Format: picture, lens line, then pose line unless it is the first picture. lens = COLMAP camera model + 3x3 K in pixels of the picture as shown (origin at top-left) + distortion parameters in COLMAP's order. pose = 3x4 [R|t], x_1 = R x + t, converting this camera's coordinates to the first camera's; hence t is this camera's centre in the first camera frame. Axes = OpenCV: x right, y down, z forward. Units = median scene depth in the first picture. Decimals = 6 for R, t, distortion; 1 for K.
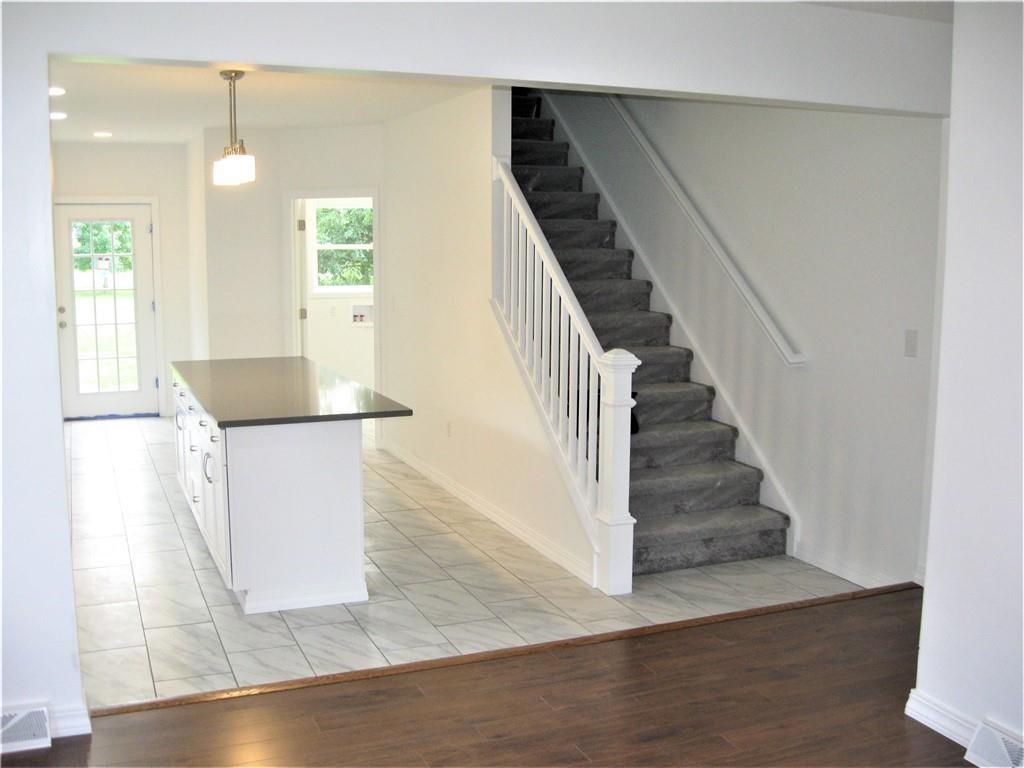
lens RADIAL K [[1055.2, 0, 504.6], [0, 1055.2, 389.0], [0, 0, 1]] dist [-0.141645, 0.051319]
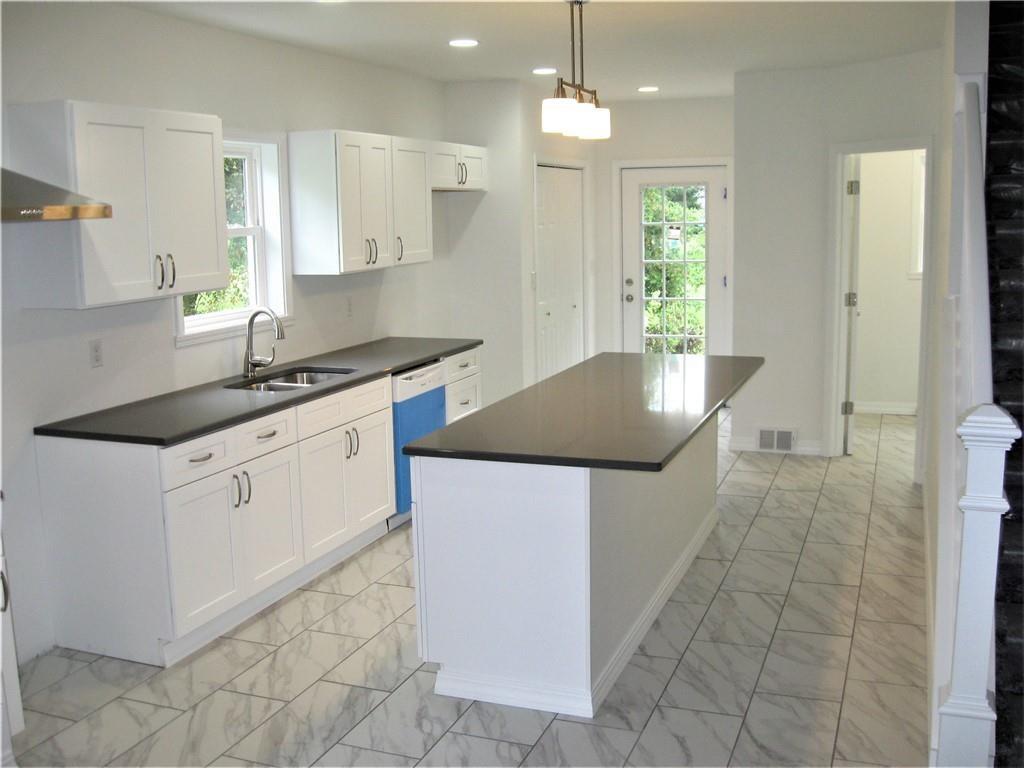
lens RADIAL K [[1055.2, 0, 504.6], [0, 1055.2, 389.0], [0, 0, 1]] dist [-0.141645, 0.051319]
pose [[0.723824, 0.095421, -0.683354, 0.257289], [-0.072704, 0.995425, 0.061987, -0.053951], [0.686143, 0.004815, 0.727451, 0.395981]]
